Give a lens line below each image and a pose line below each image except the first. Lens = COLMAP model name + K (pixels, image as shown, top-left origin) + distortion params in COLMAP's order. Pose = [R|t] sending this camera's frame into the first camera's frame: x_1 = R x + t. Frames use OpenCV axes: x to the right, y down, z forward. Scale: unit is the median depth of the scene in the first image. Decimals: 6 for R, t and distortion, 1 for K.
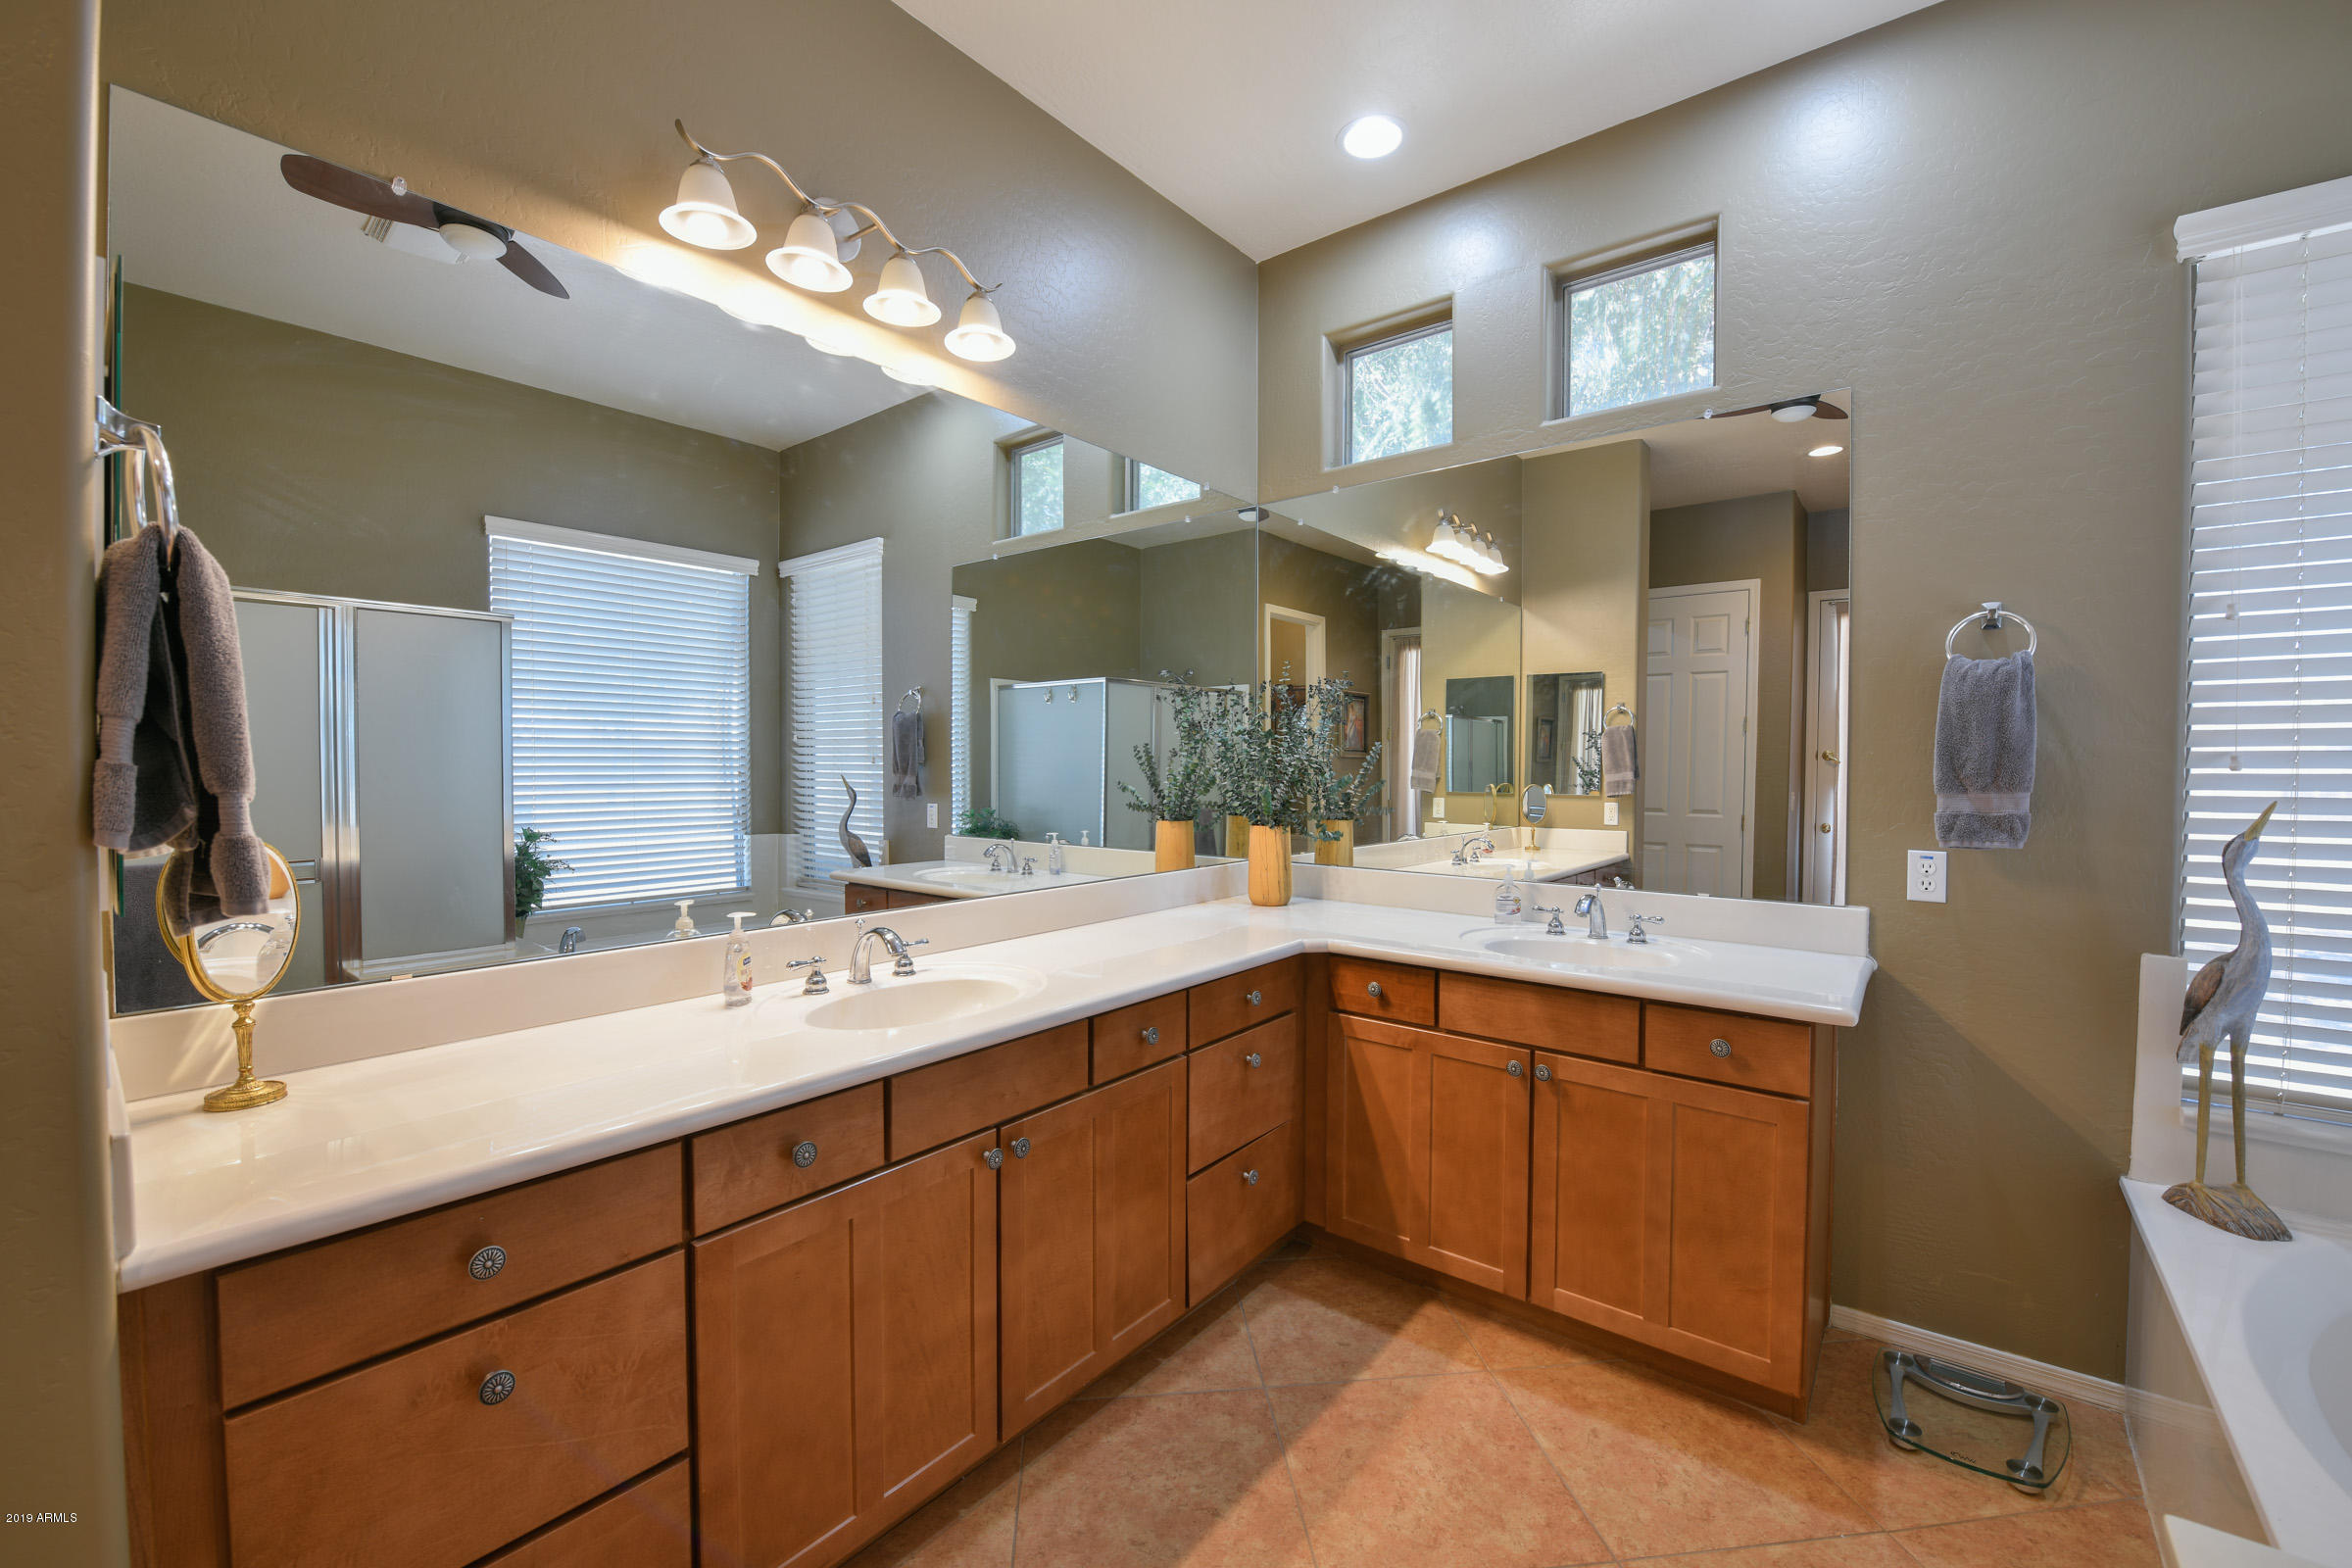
lens RADIAL K [[935.8, 0, 1180.5], [0, 935.8, 779.0], [0, 0, 1]] dist [-0.018863, -0.000308]
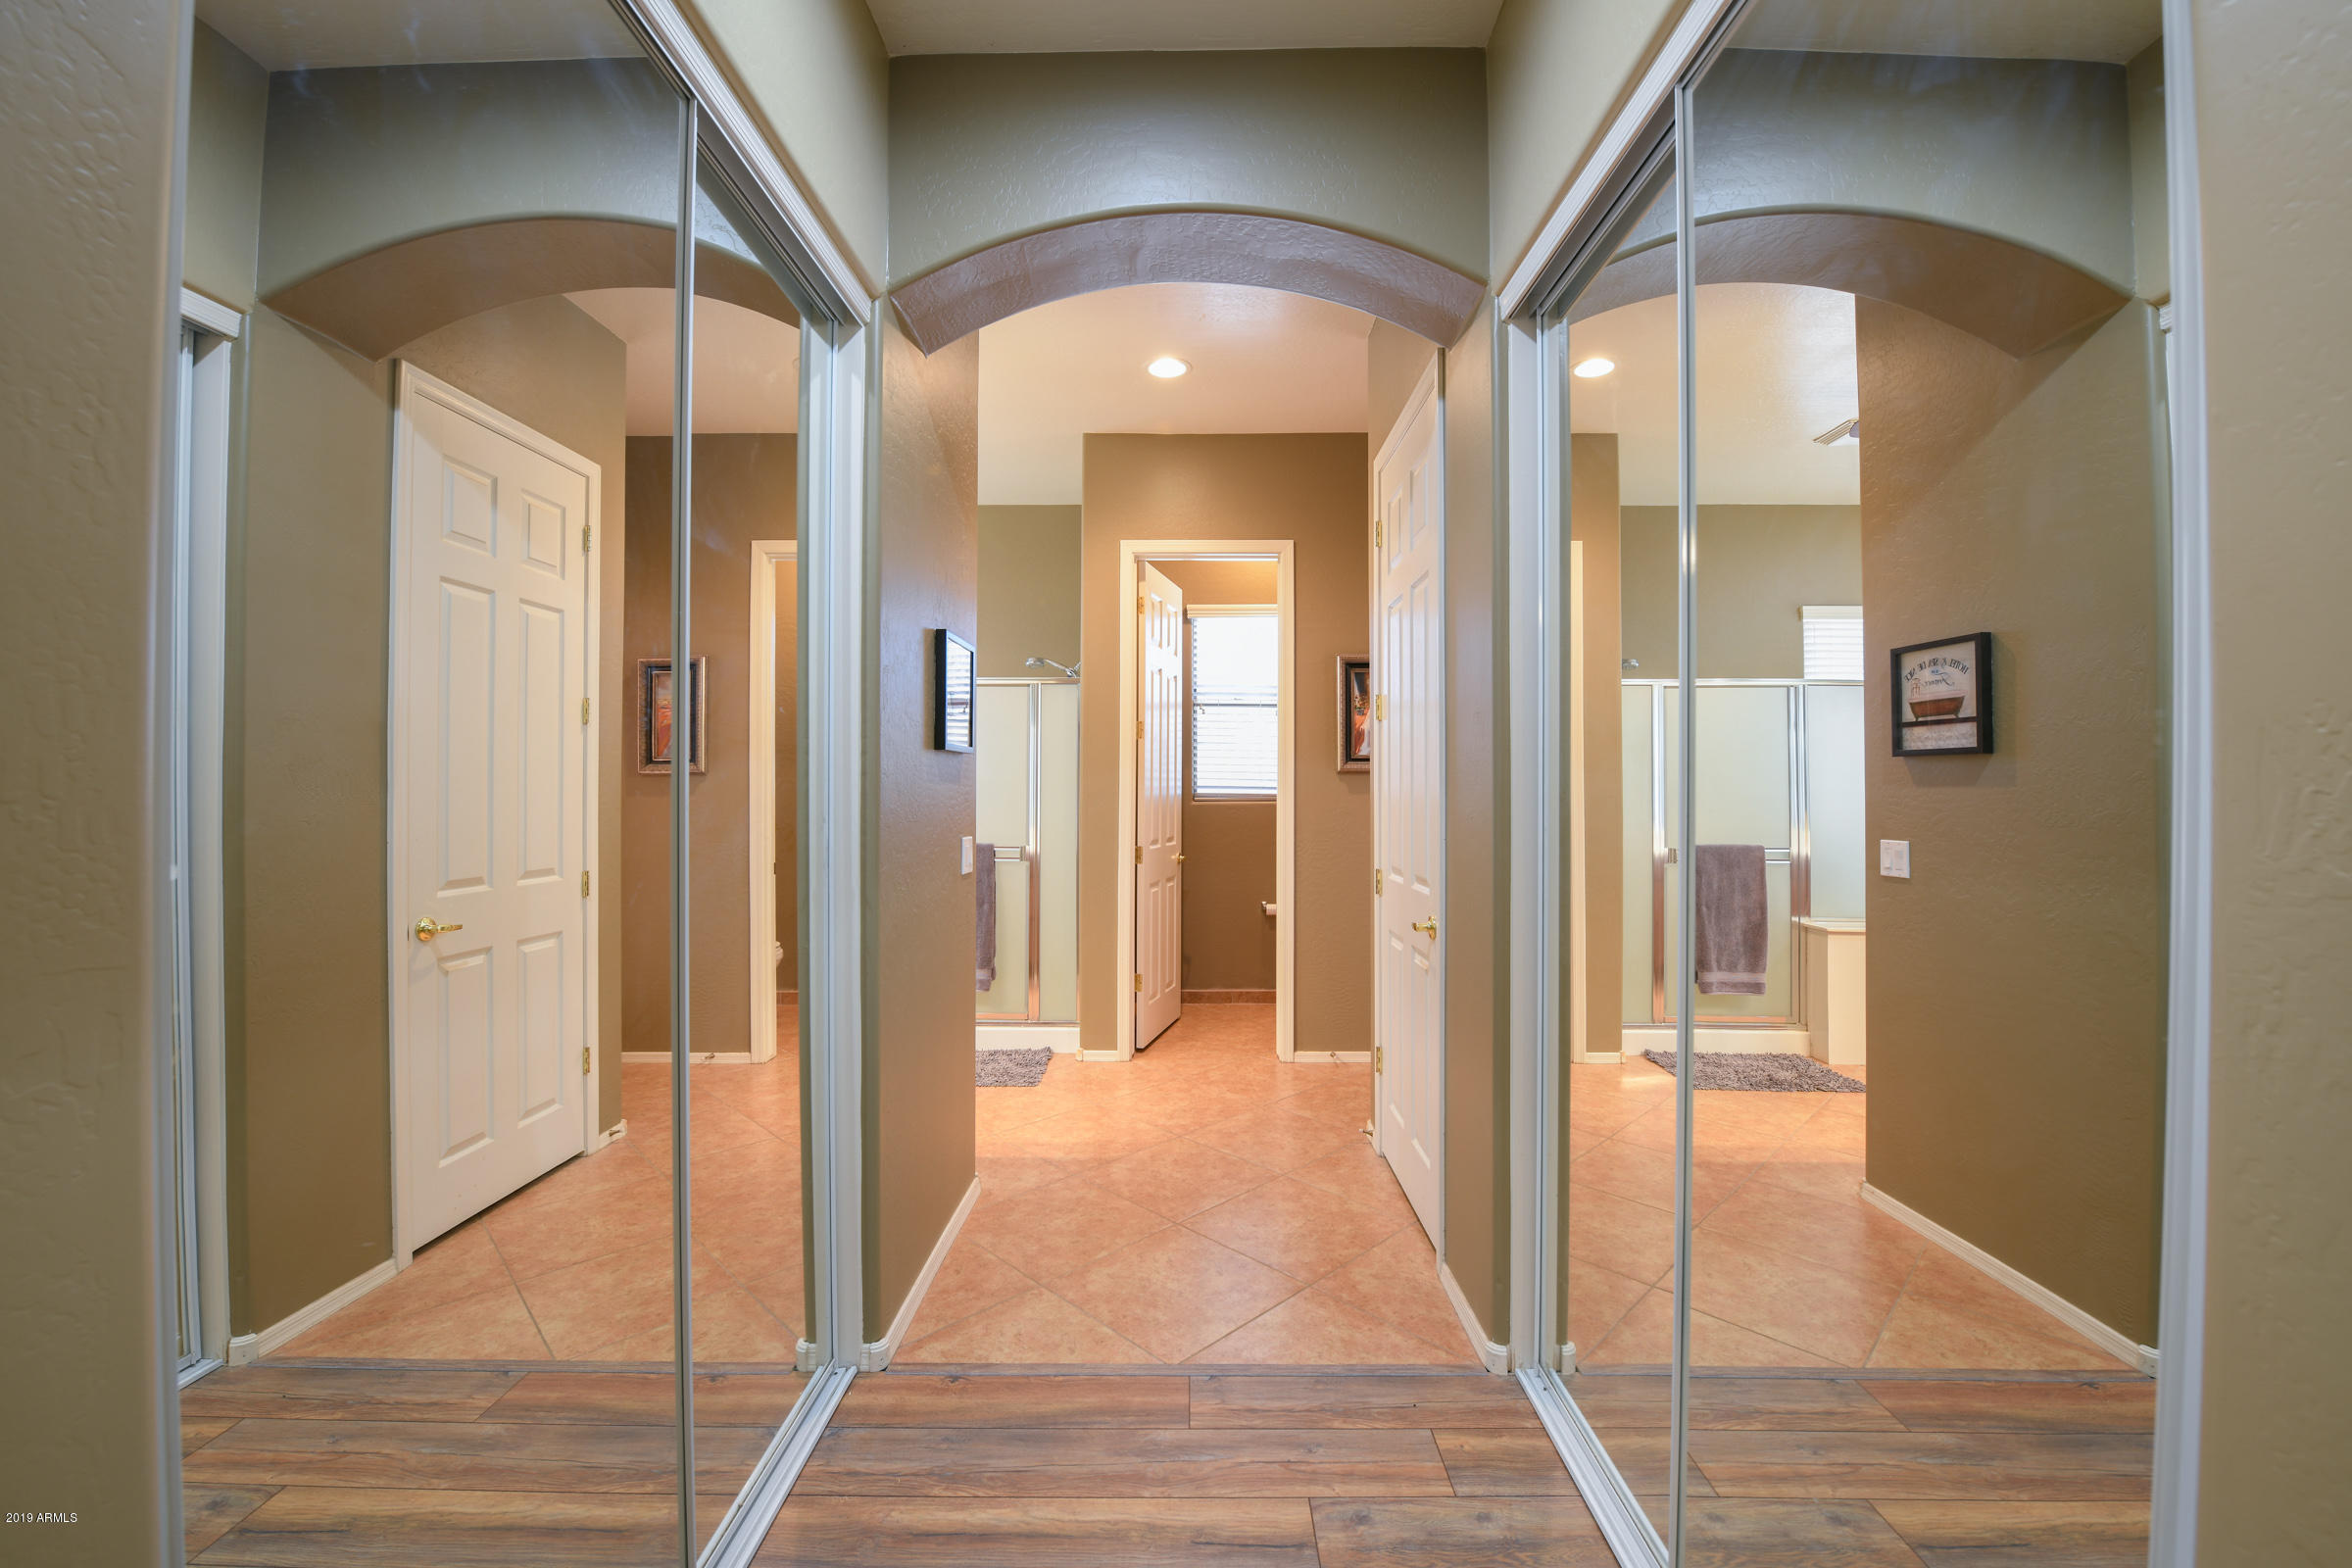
lens RADIAL K [[935.8, 0, 1180.5], [0, 935.8, 779.0], [0, 0, 1]] dist [-0.018863, -0.000308]
pose [[-0.780843, -0.008170, -0.624674, 0.840196], [-0.014471, 0.999883, 0.005011, -0.026059], [0.624560, 0.012952, -0.780869, 1.548613]]
